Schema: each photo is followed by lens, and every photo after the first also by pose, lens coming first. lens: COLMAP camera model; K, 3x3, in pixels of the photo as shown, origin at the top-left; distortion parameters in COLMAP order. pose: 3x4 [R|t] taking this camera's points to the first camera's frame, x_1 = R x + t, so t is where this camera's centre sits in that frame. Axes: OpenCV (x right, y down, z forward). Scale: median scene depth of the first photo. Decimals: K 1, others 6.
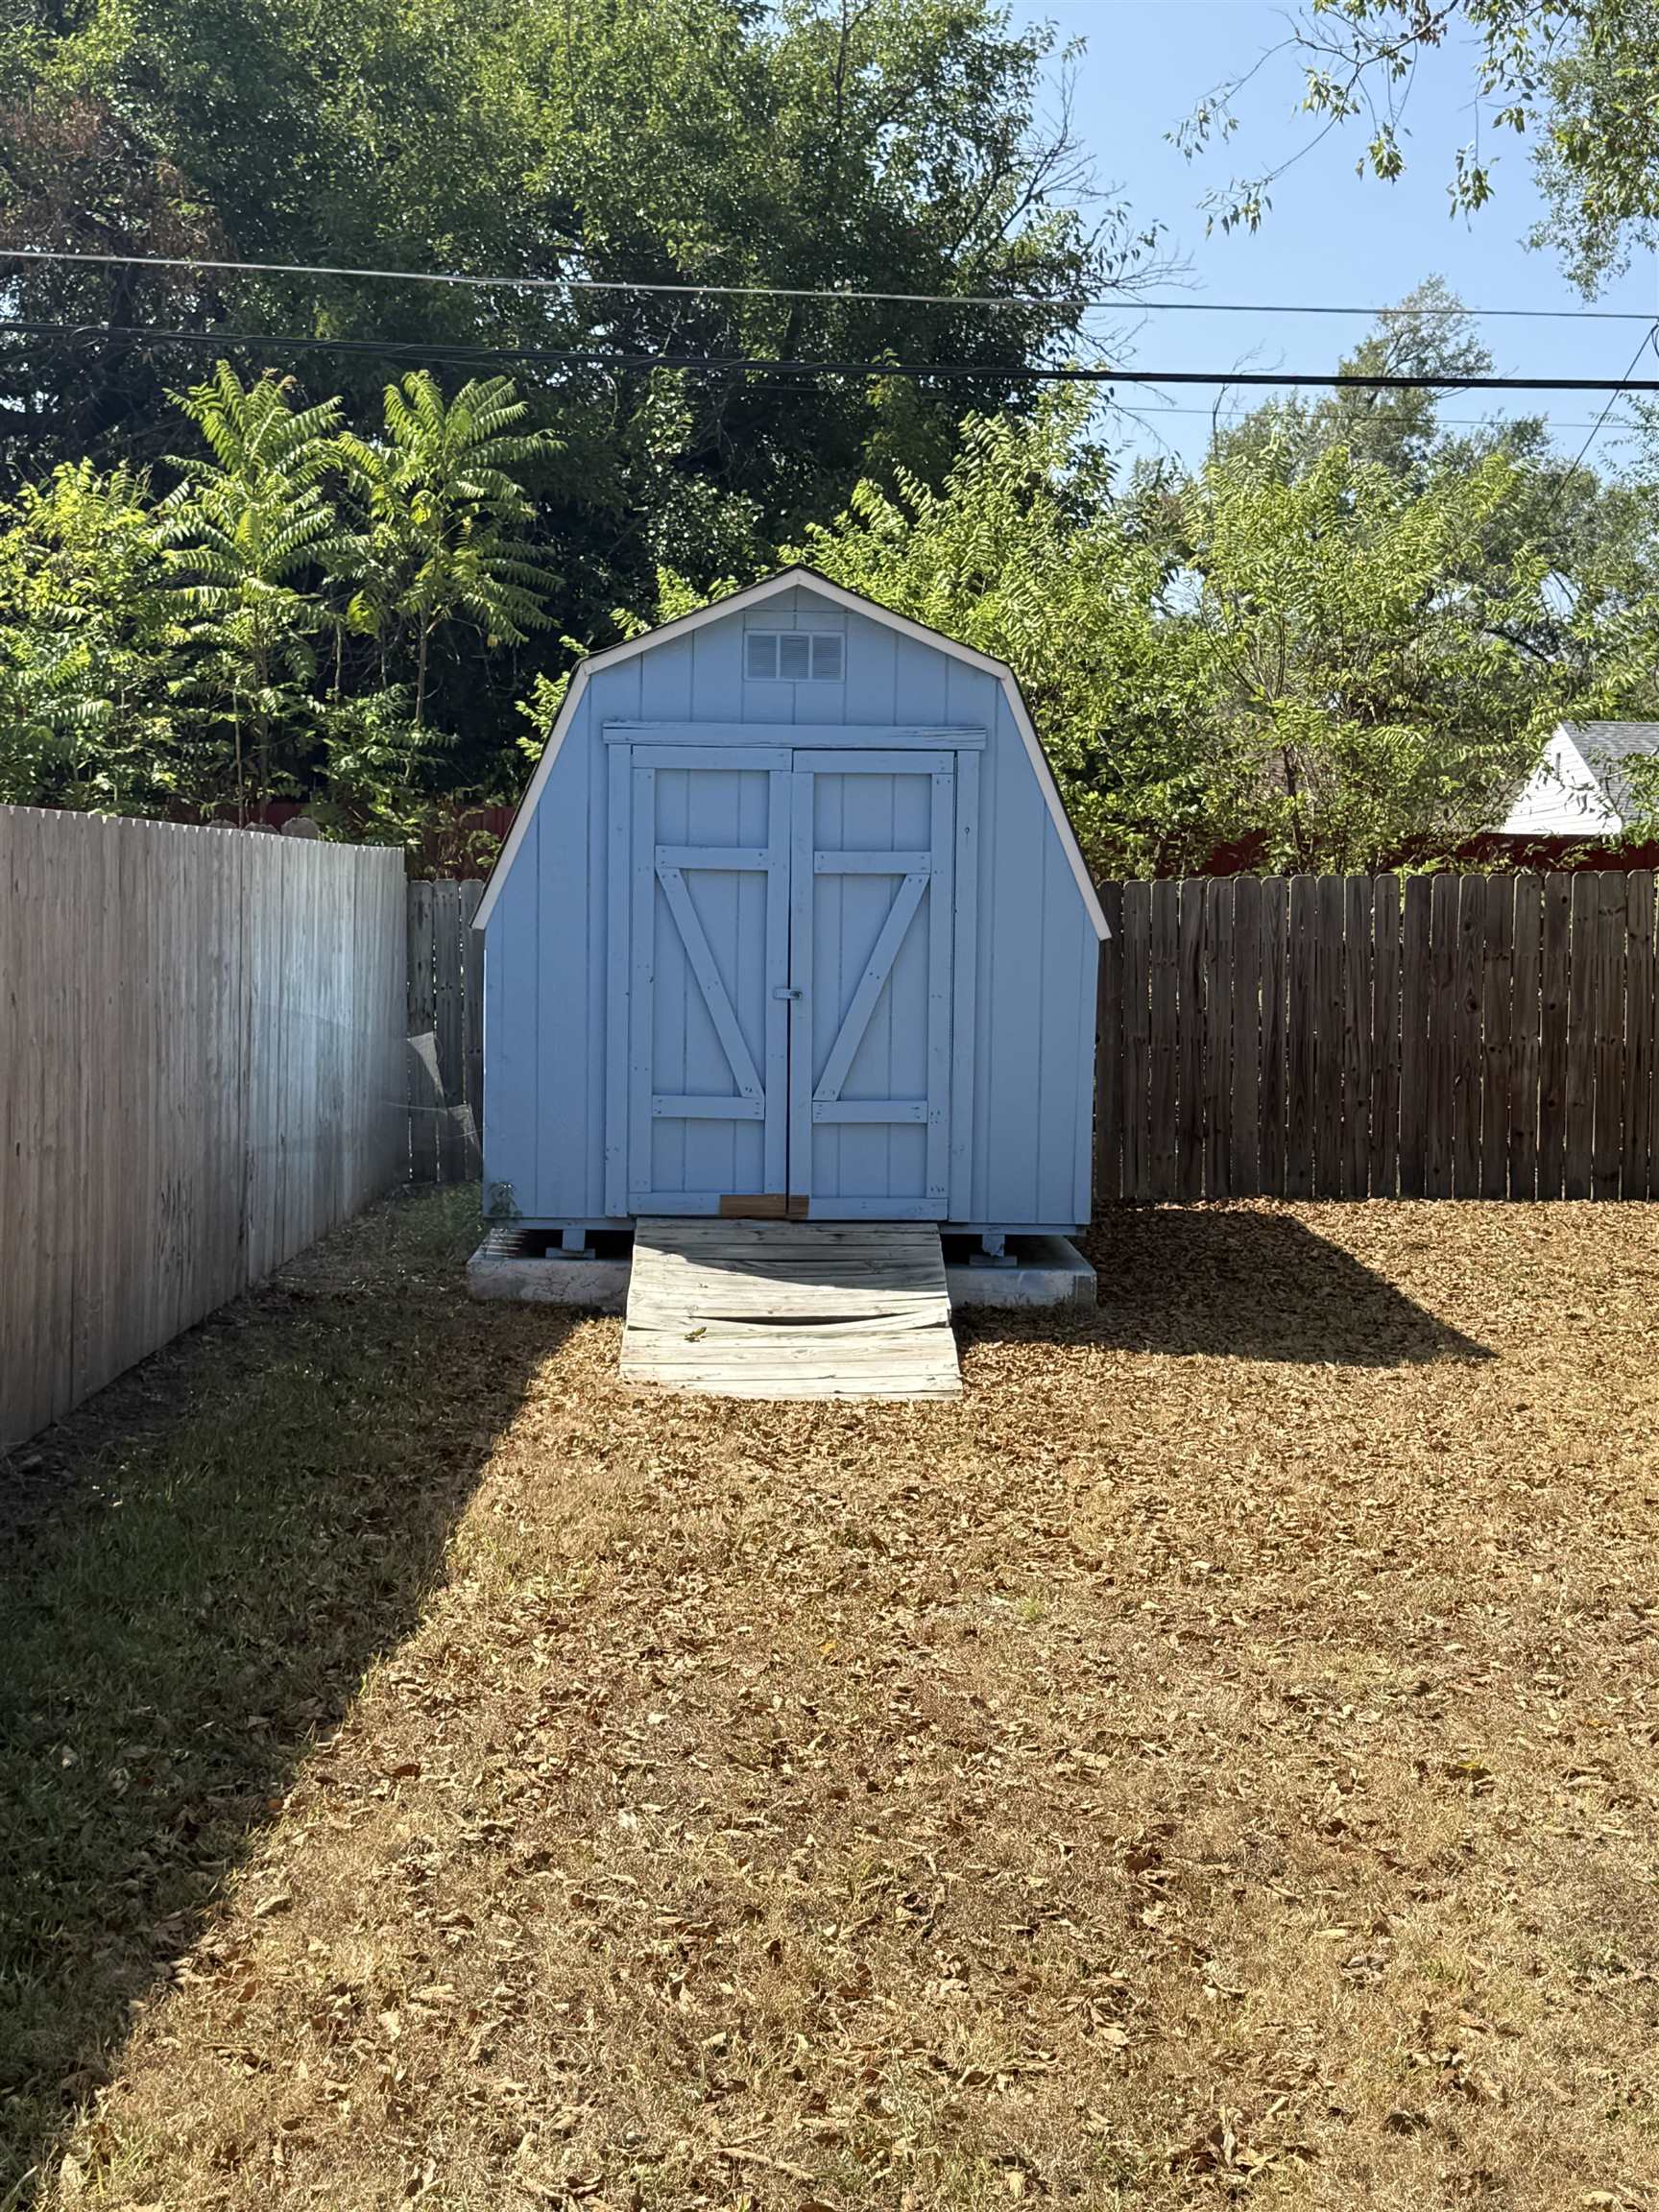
lens RADIAL K [[2875.7, 0, 829.5], [0, 2875.7, 1106.0], [0, 0, 1]] dist [0.230933, -0.562825]
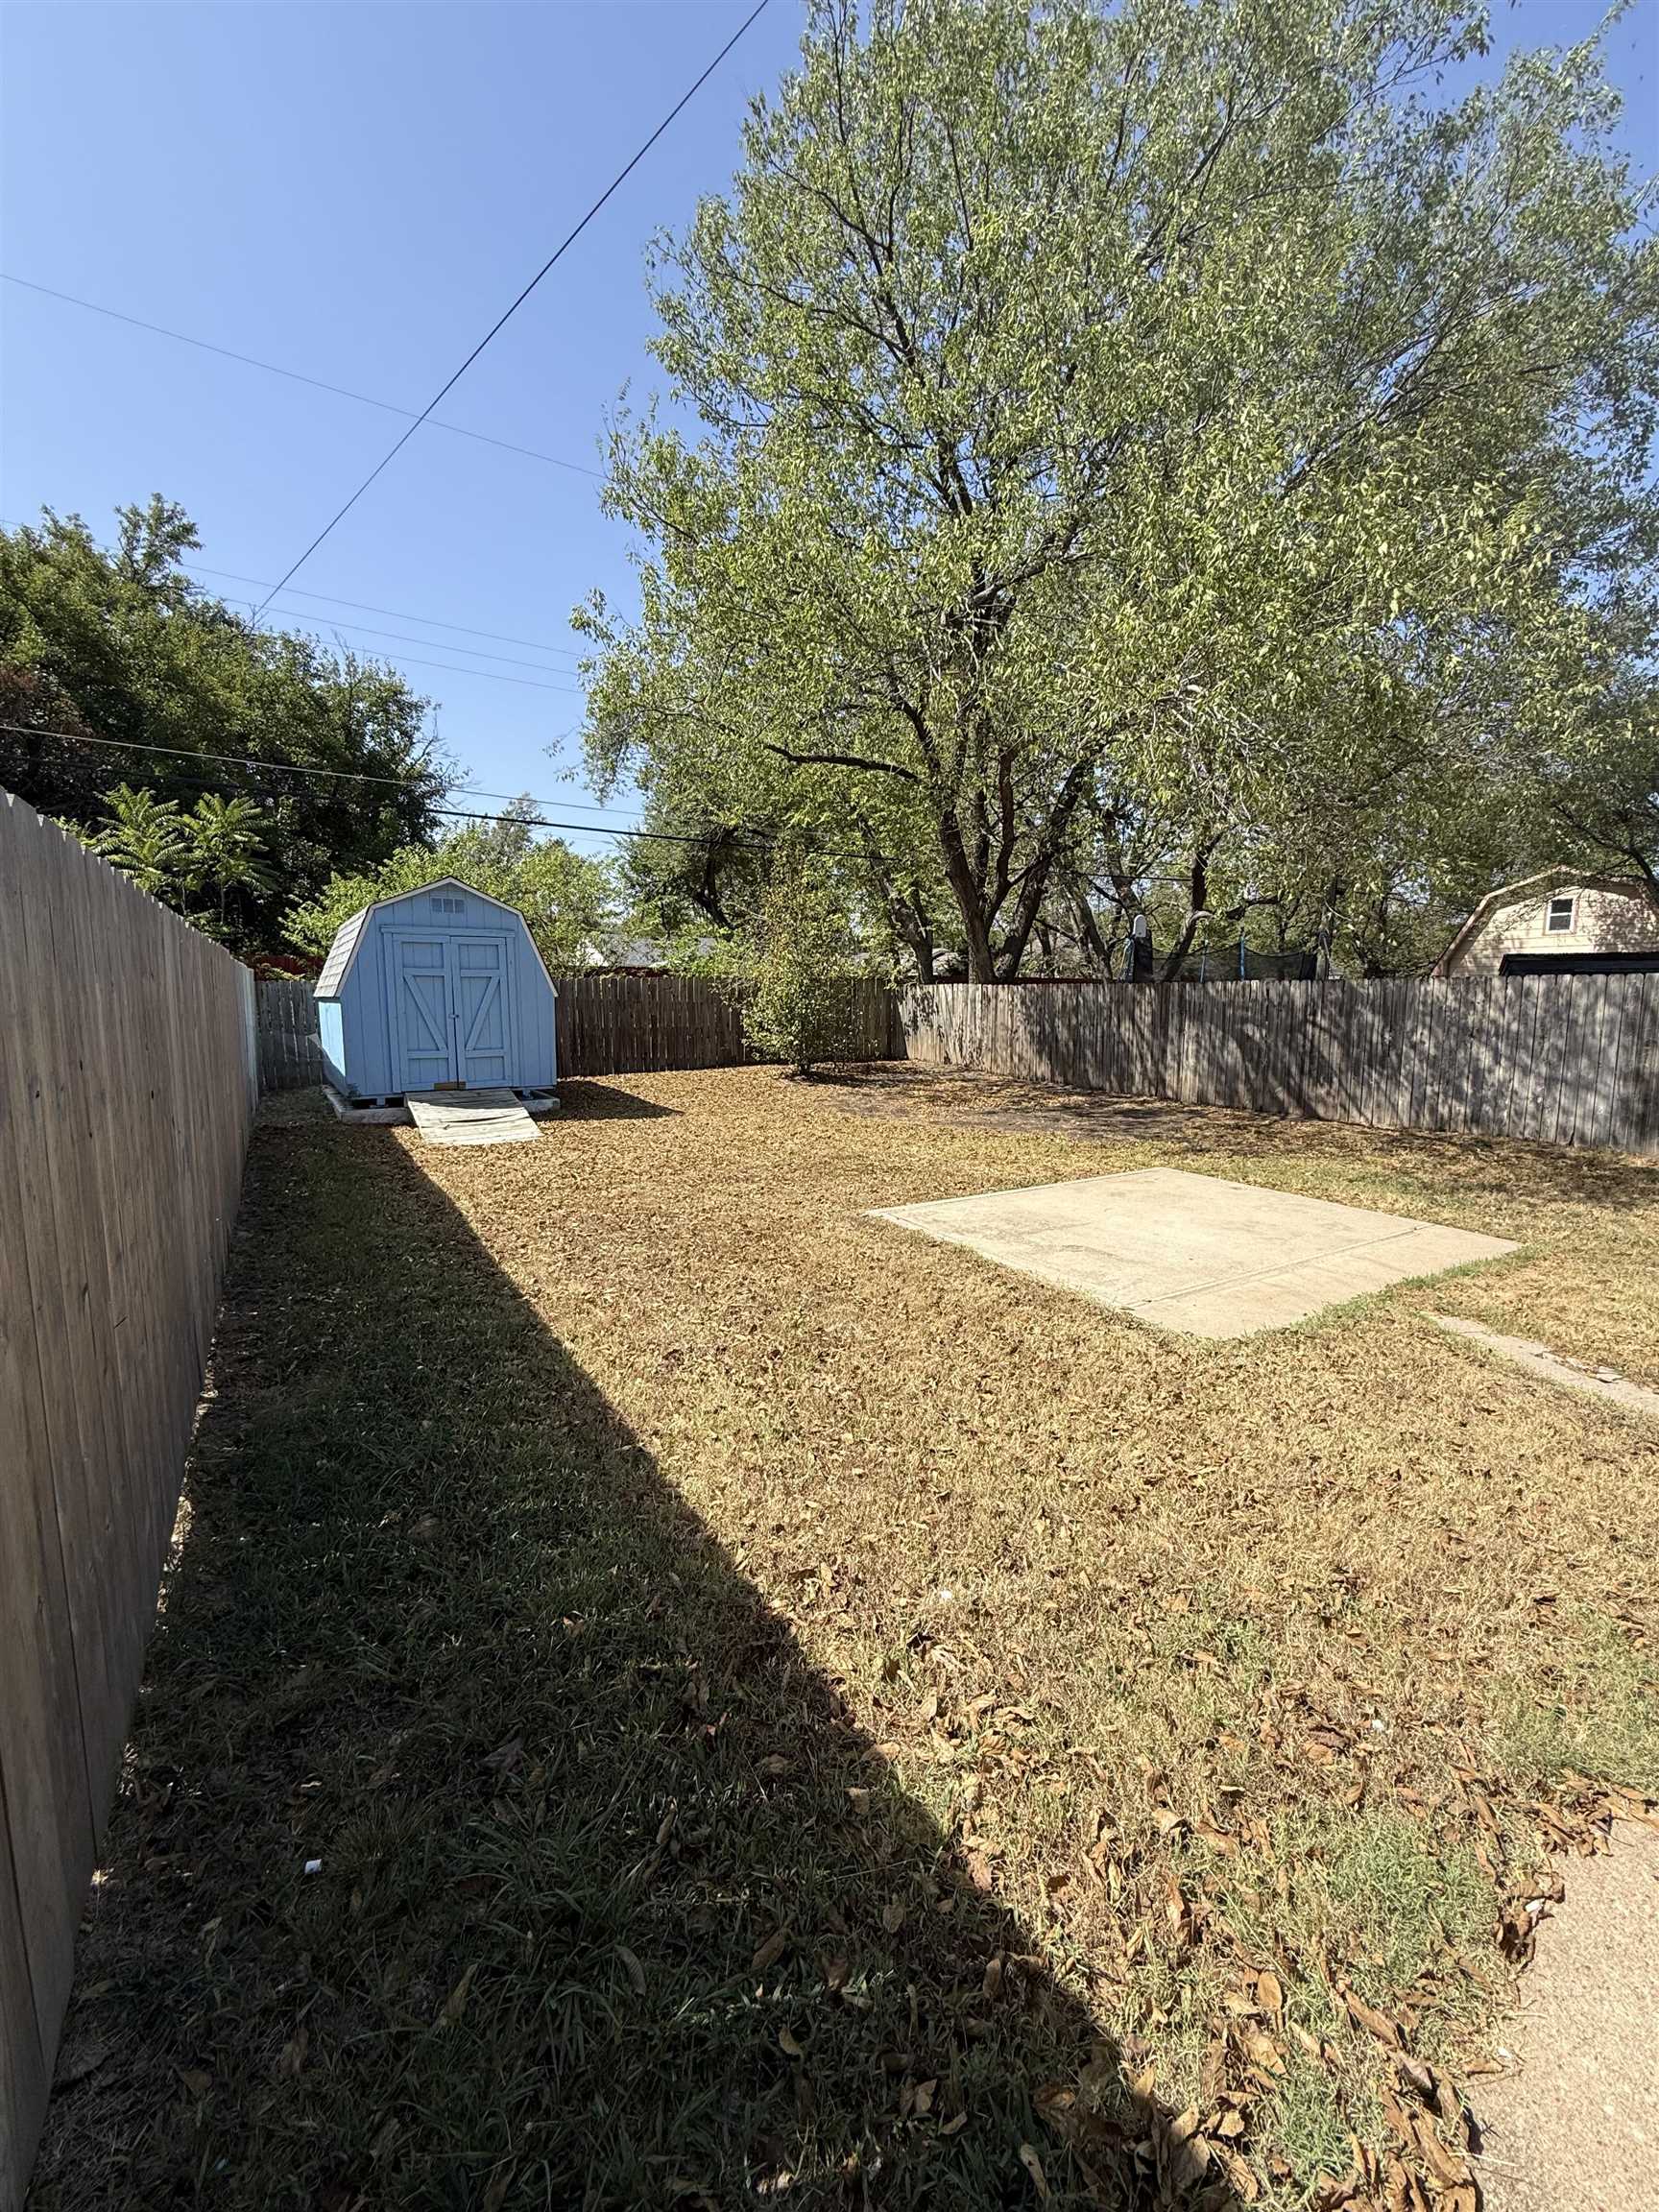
lens RADIAL K [[882.5, 0, 829.5], [0, 882.5, 1106.0], [0, 0, 1]] dist [-0.000449, -0.000054]
pose [[0.849559, -0.078862, 0.521566, -0.104816], [0.045167, 0.996005, 0.077029, 0.000955], [-0.525557, -0.041883, 0.849727, -0.014002]]
